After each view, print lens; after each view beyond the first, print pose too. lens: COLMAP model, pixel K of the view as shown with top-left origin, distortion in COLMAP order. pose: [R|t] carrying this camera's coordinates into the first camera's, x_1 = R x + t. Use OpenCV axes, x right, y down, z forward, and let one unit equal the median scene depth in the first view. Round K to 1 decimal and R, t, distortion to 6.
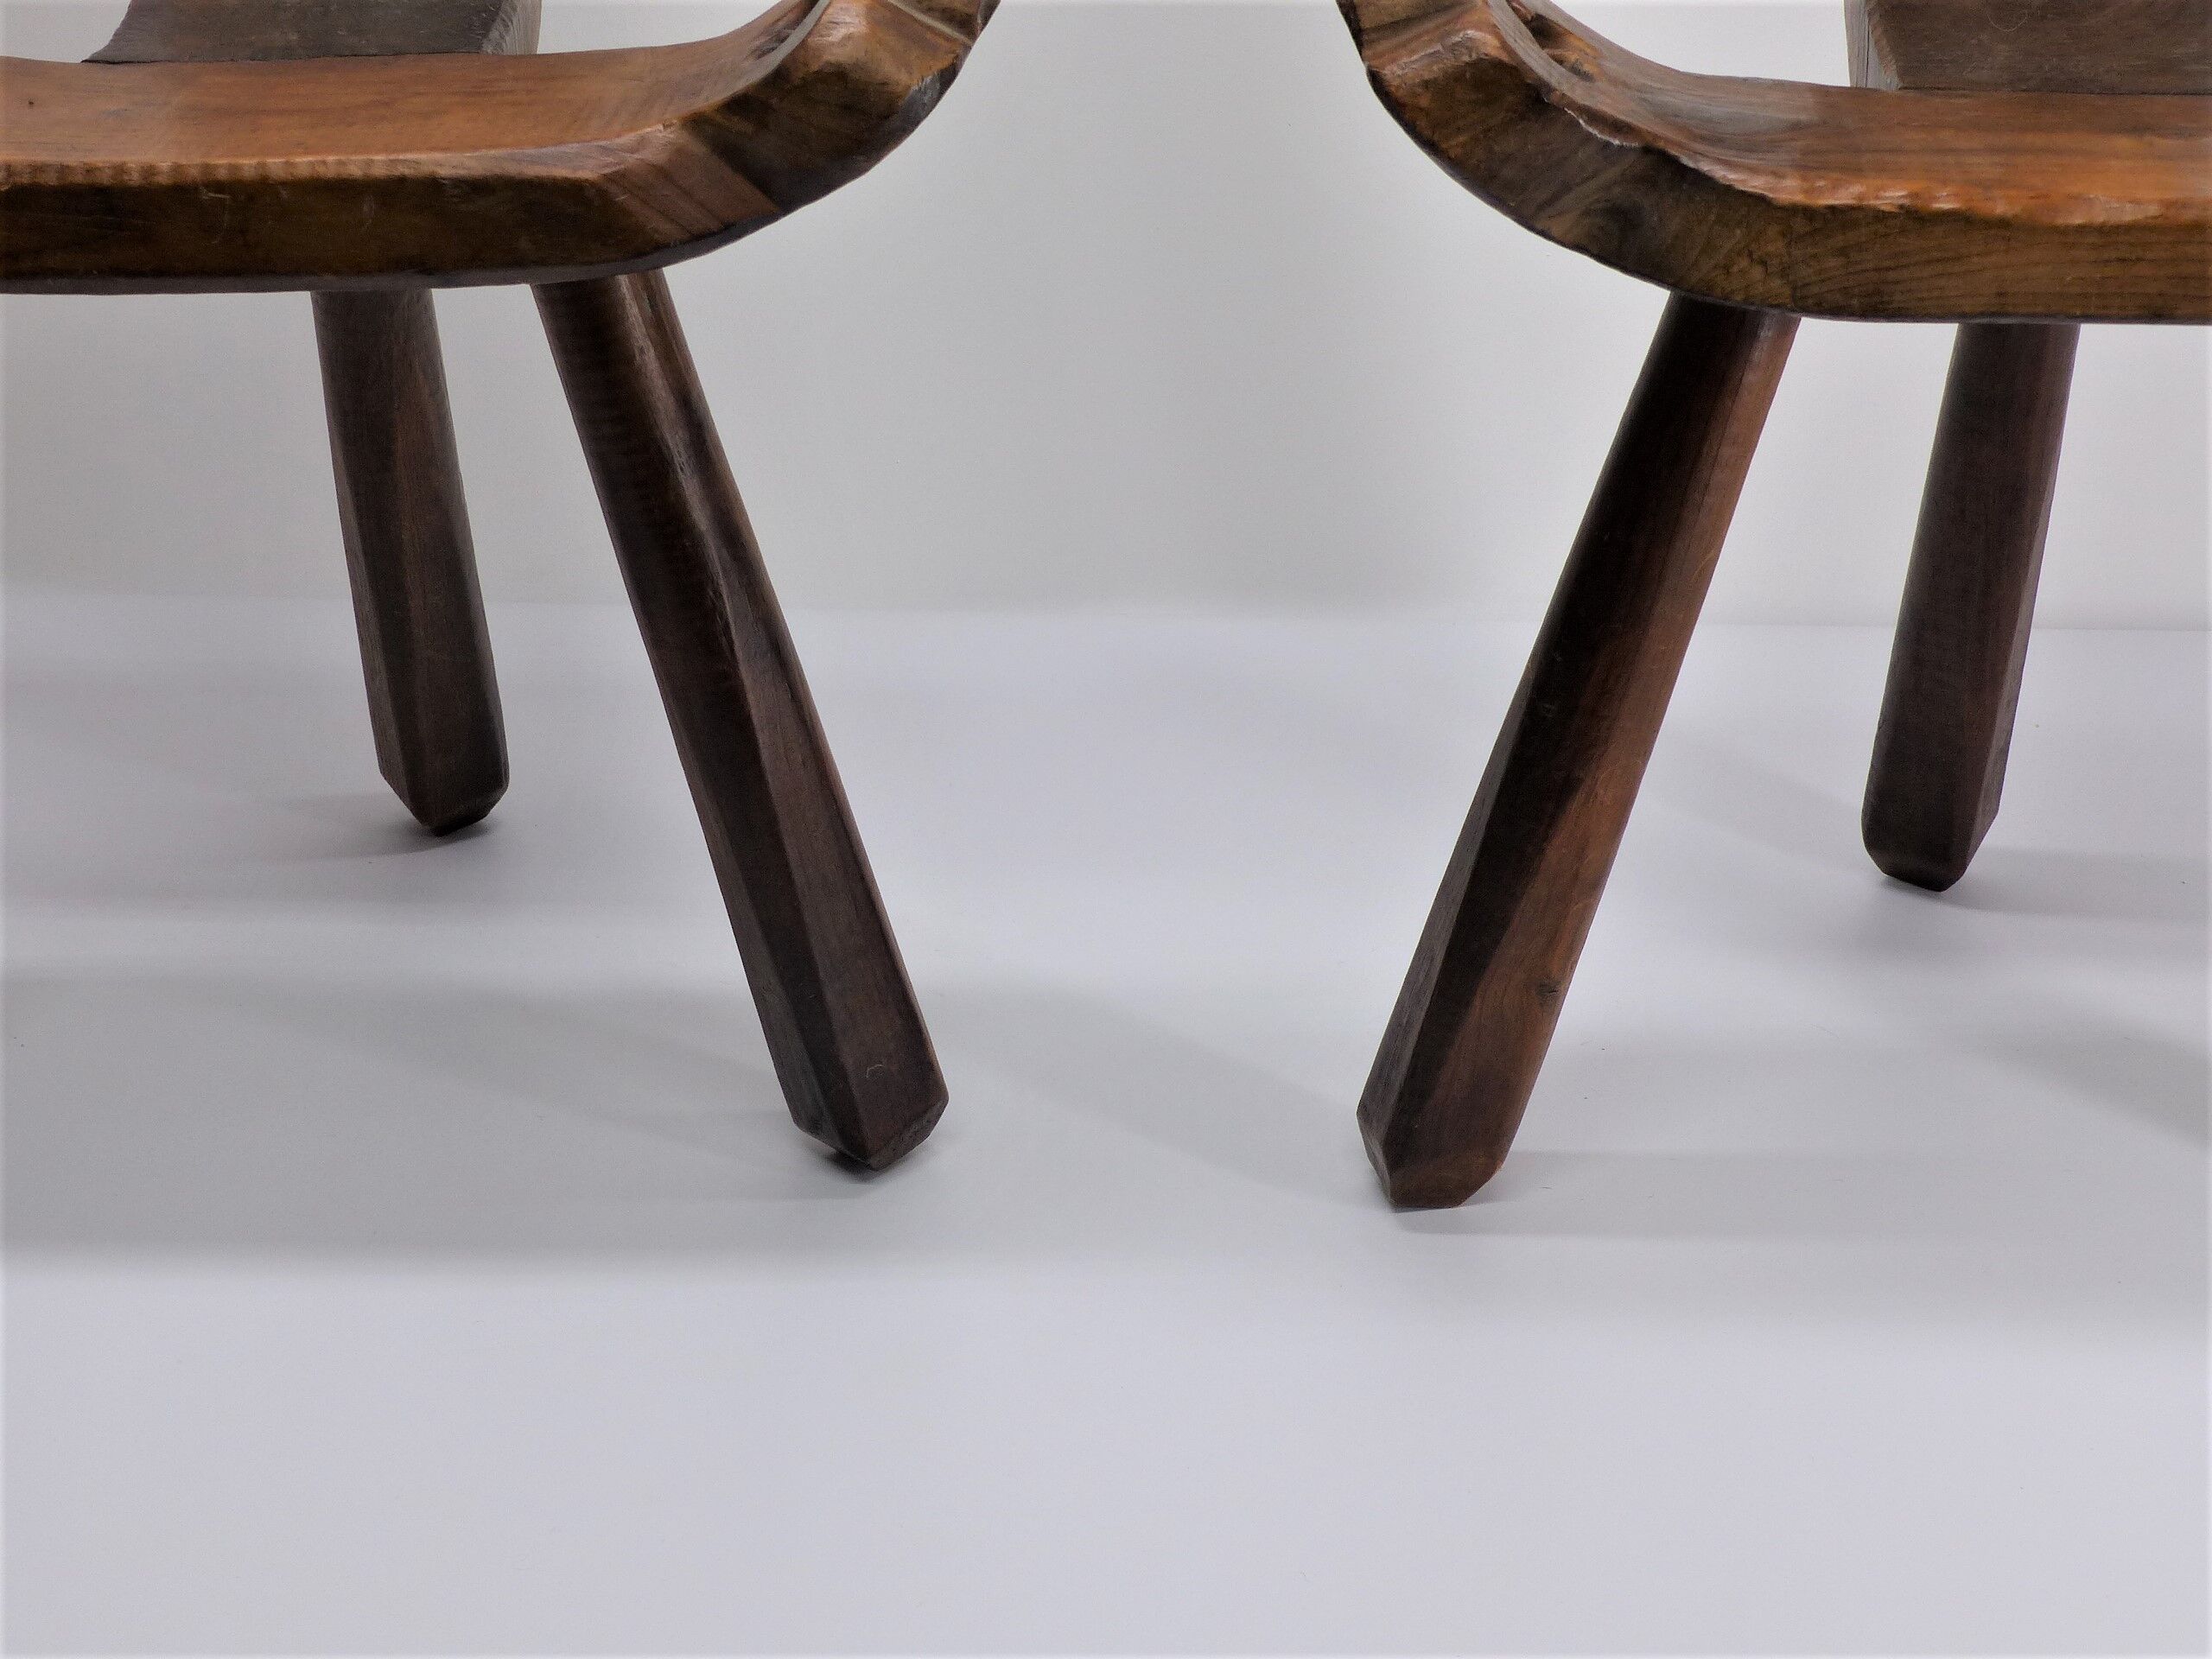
lens RADIAL K [[3562.4, 0, 1143.2], [0, 3562.4, 828.7], [0, 0, 1]] dist [-0.037592, -0.055605]
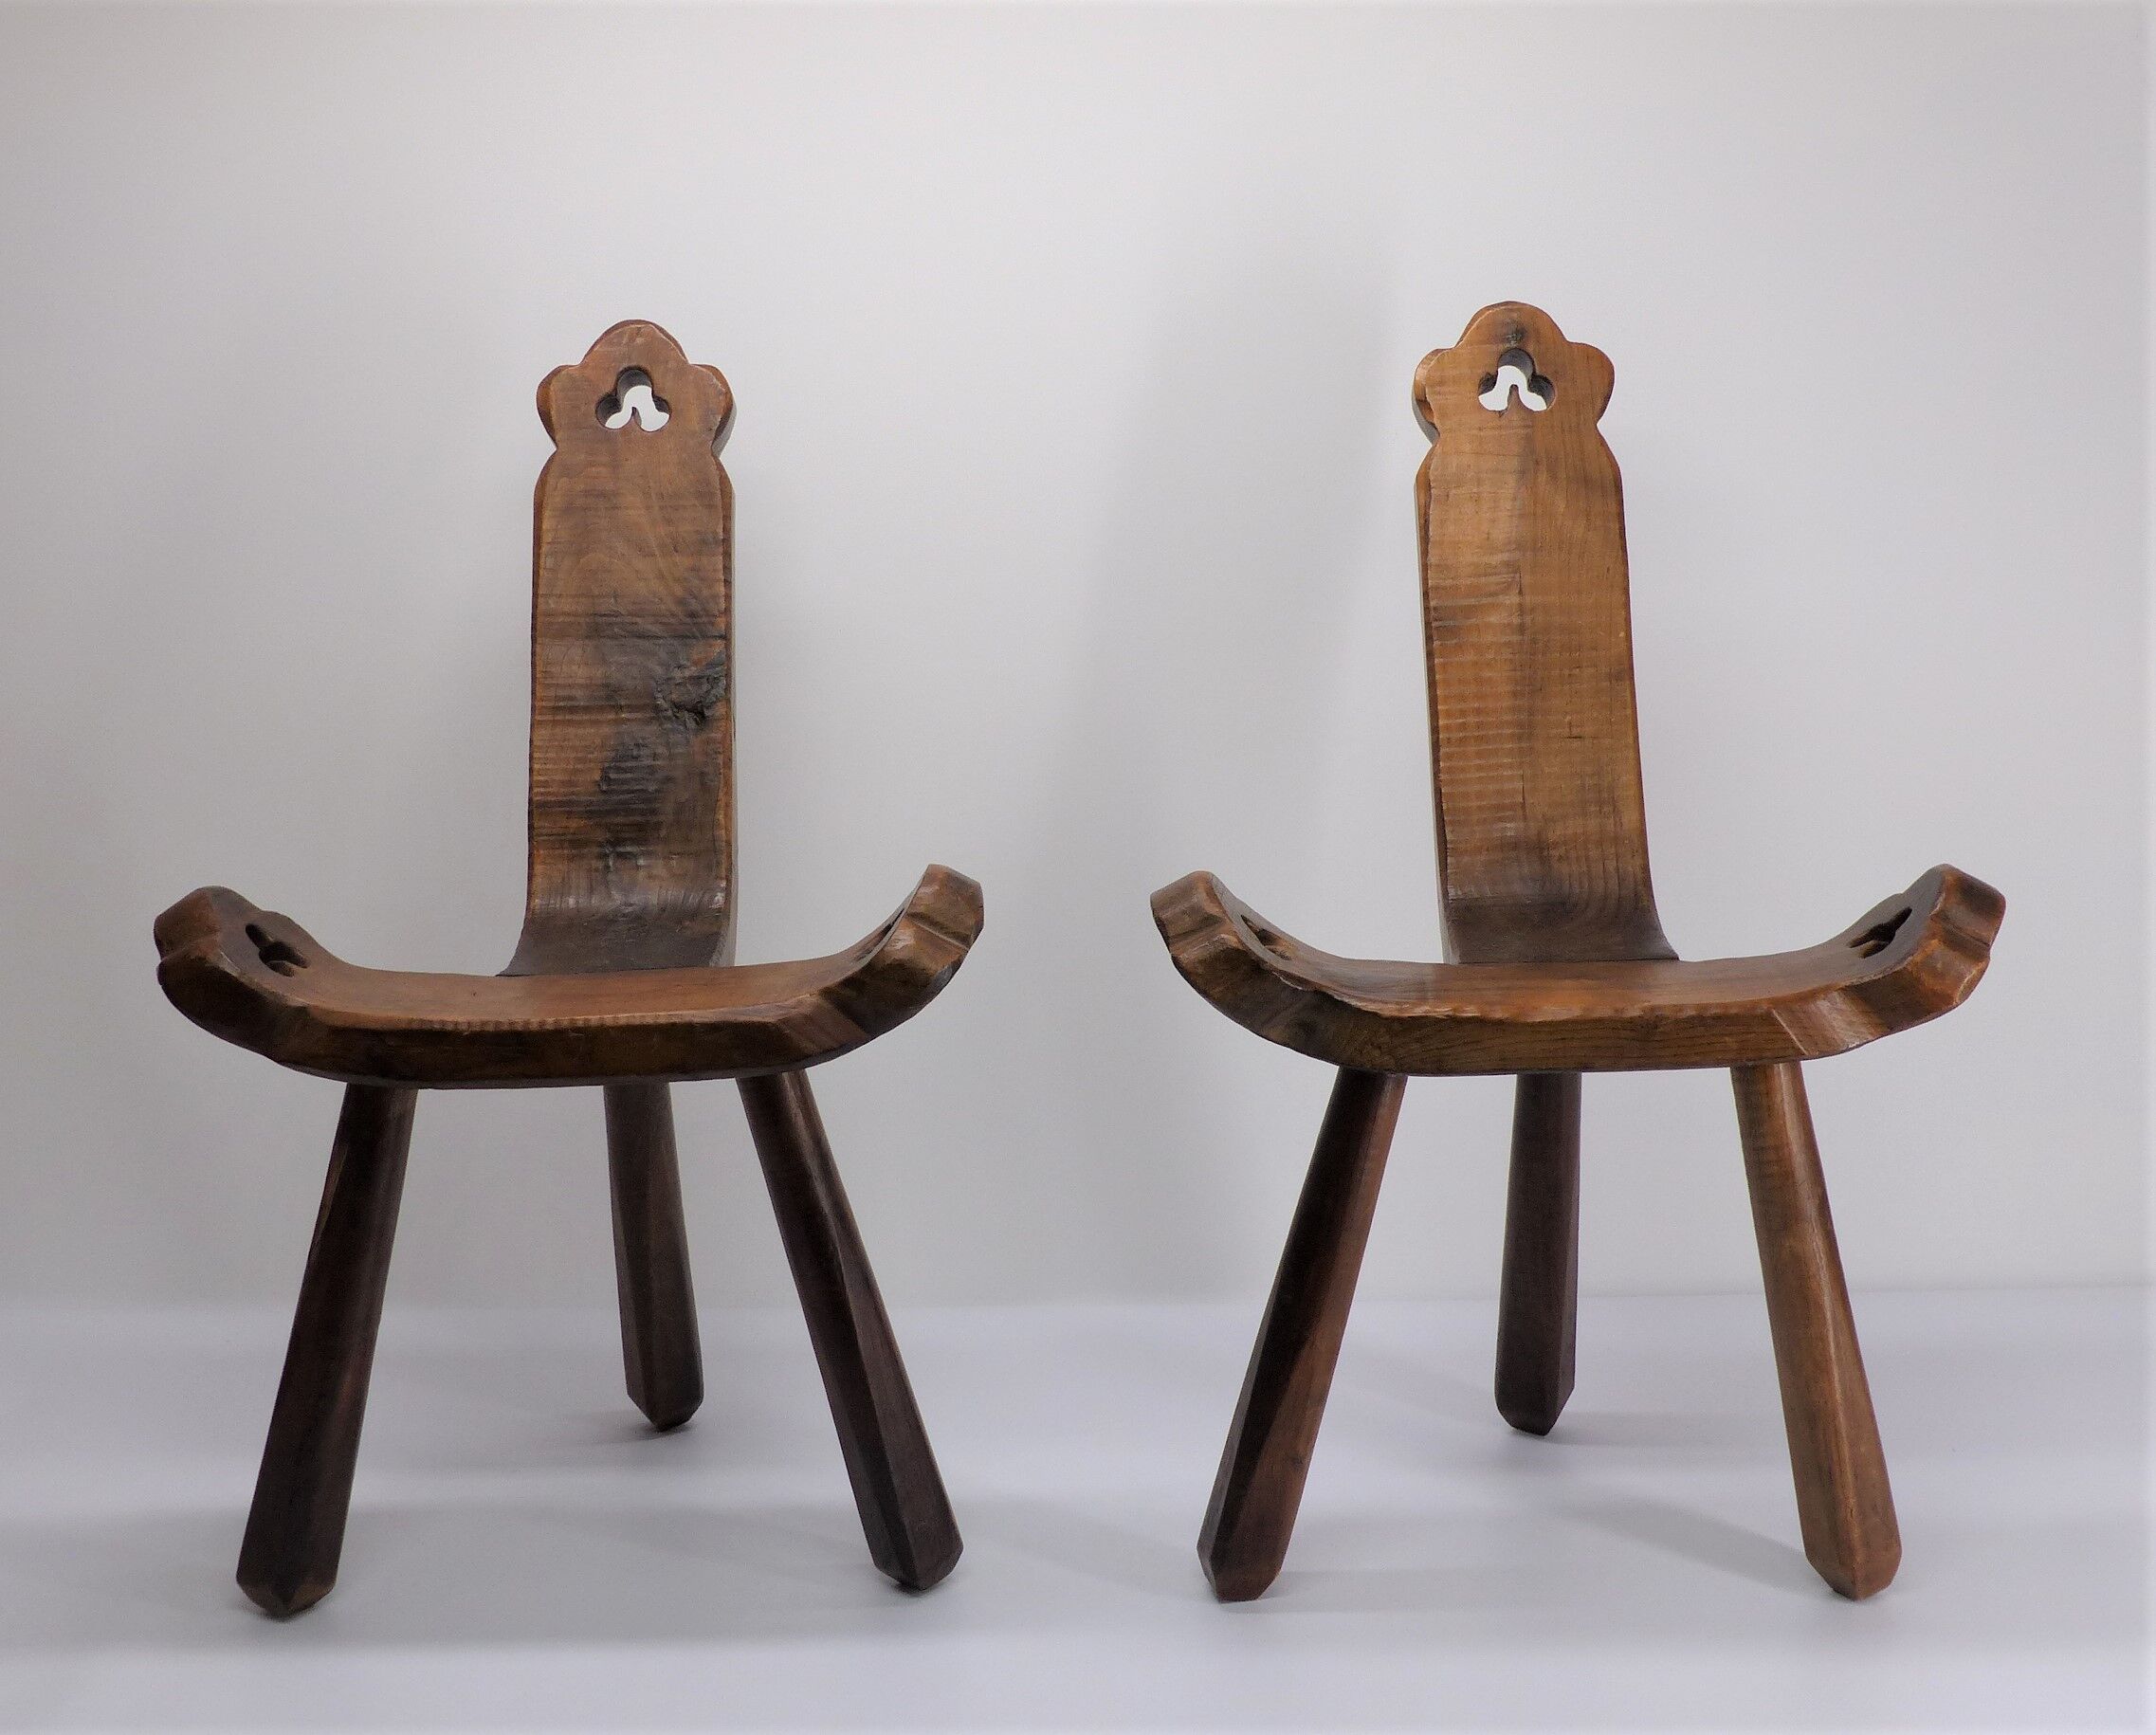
lens RADIAL K [[2471.1, 0, 1078.0], [0, 2471.1, 867.5], [0, 0, 1]] dist [-0.000088, -0.000462]
pose [[0.999649, -0.026250, -0.003587, 0.017702], [0.024281, 0.961887, -0.272367, 0.105153], [0.010600, 0.272185, 0.962187, -0.310155]]
